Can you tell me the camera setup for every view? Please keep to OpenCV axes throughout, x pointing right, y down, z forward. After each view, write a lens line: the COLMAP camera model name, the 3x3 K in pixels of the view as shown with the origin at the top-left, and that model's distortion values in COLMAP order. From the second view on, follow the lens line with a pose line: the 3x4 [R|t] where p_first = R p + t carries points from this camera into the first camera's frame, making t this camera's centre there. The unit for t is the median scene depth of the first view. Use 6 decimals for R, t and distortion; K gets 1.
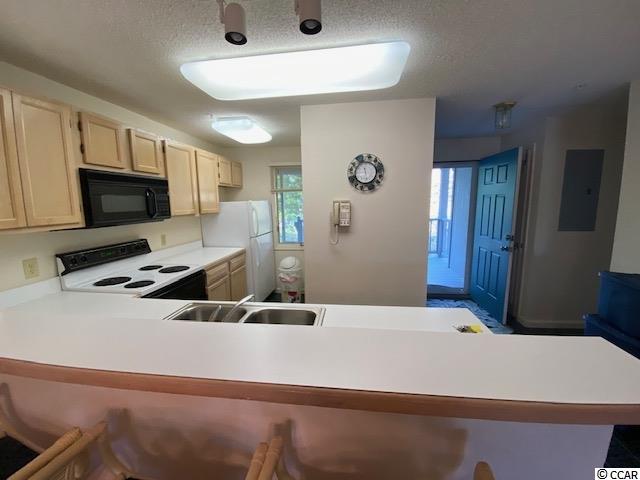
lens RADIAL K [[256.3, 0, 320.0], [0, 256.3, 240.0], [0, 0, 1]] dist [0.026558, -0.023639]
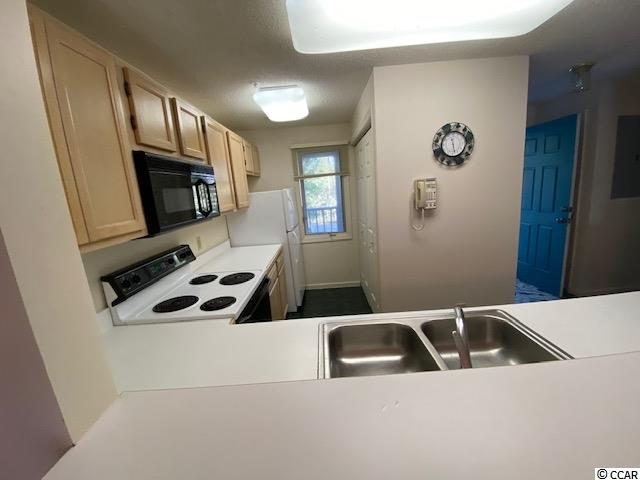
lens RADIAL K [[256.3, 0, 320.0], [0, 256.3, 240.0], [0, 0, 1]] dist [0.026558, -0.023639]
pose [[0.990247, -0.089975, 0.106370, -0.383090], [0.085084, 0.995135, 0.049665, -0.024181], [-0.110321, -0.040130, 0.993086, 0.176326]]
